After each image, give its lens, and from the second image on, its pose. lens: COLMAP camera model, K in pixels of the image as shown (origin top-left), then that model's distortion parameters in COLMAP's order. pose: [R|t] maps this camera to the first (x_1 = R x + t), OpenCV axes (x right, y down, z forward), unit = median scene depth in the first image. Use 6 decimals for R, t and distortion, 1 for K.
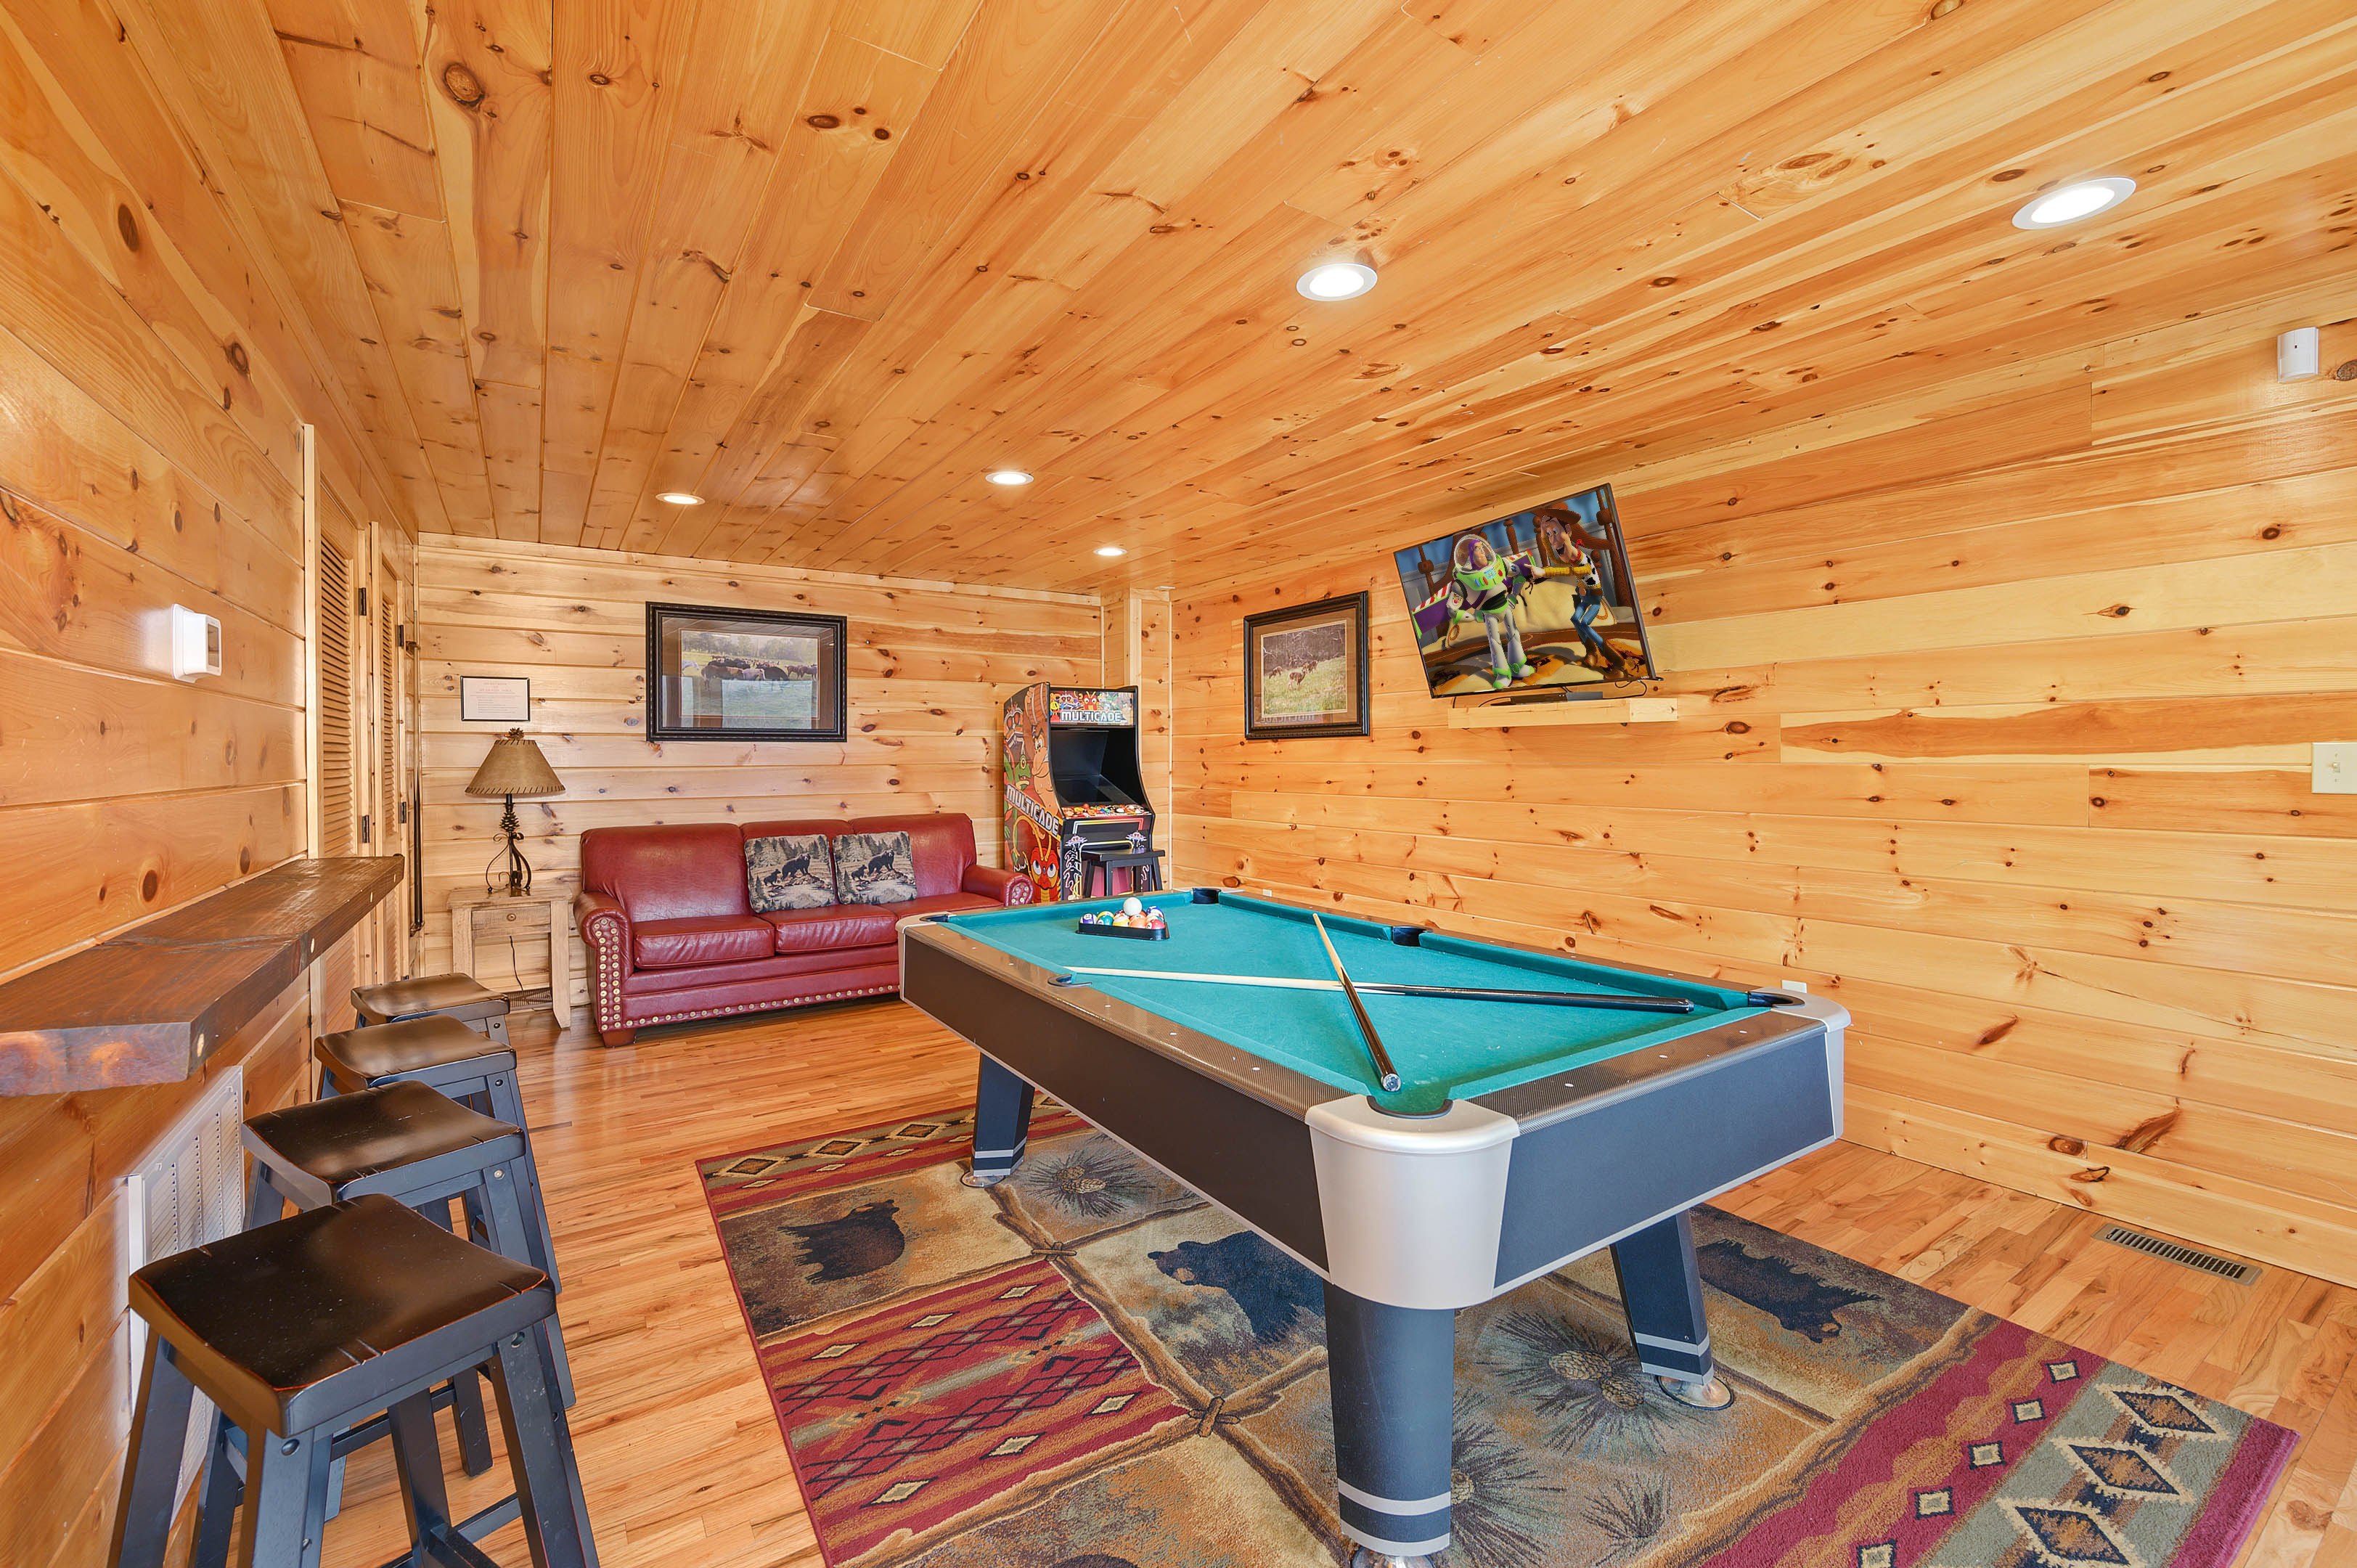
lens RADIAL K [[969.4, 0, 1178.5], [0, 969.4, 784.0], [0, 0, 1]] dist [-0.001522, -0.000136]
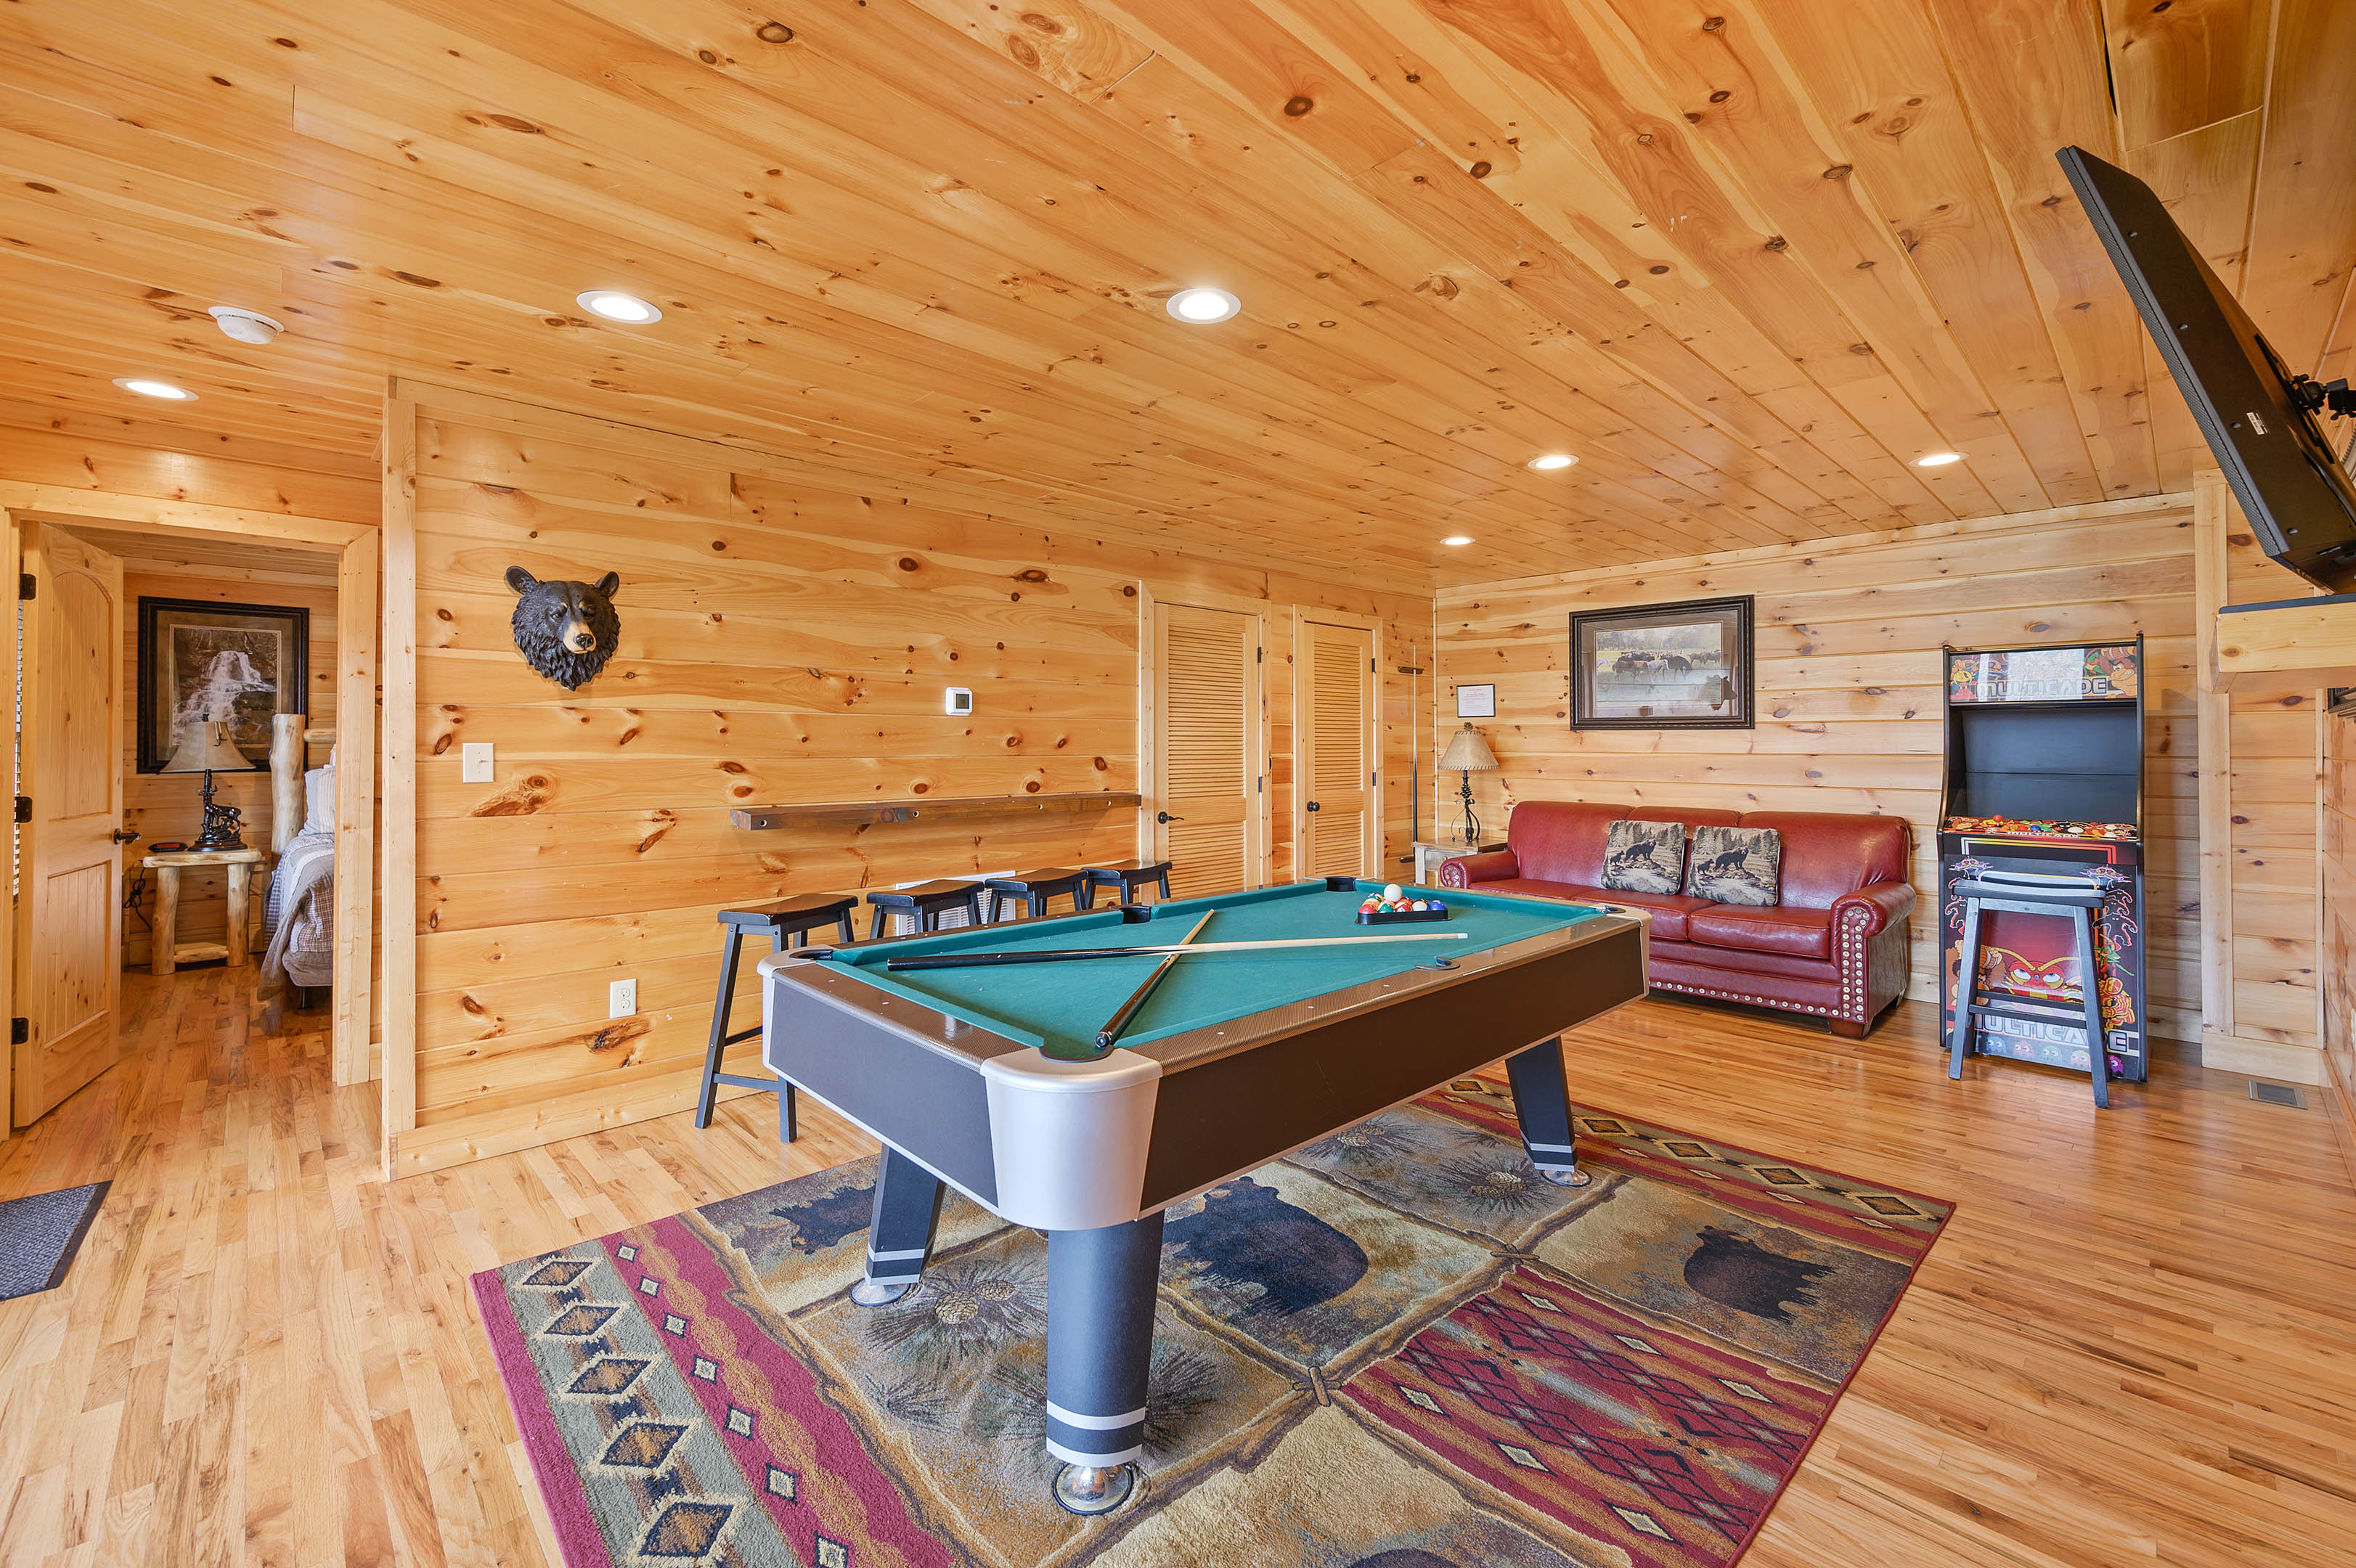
lens RADIAL K [[956.2, 0, 1179.4], [0, 956.2, 710.6], [0, 0, 1]] dist [-0.027373, 0.000111]
pose [[0.165988, -0.030459, -0.985657, 0.515127], [-0.037278, 0.998615, -0.037137, -0.007449], [0.985423, 0.042907, 0.164622, 0.342879]]
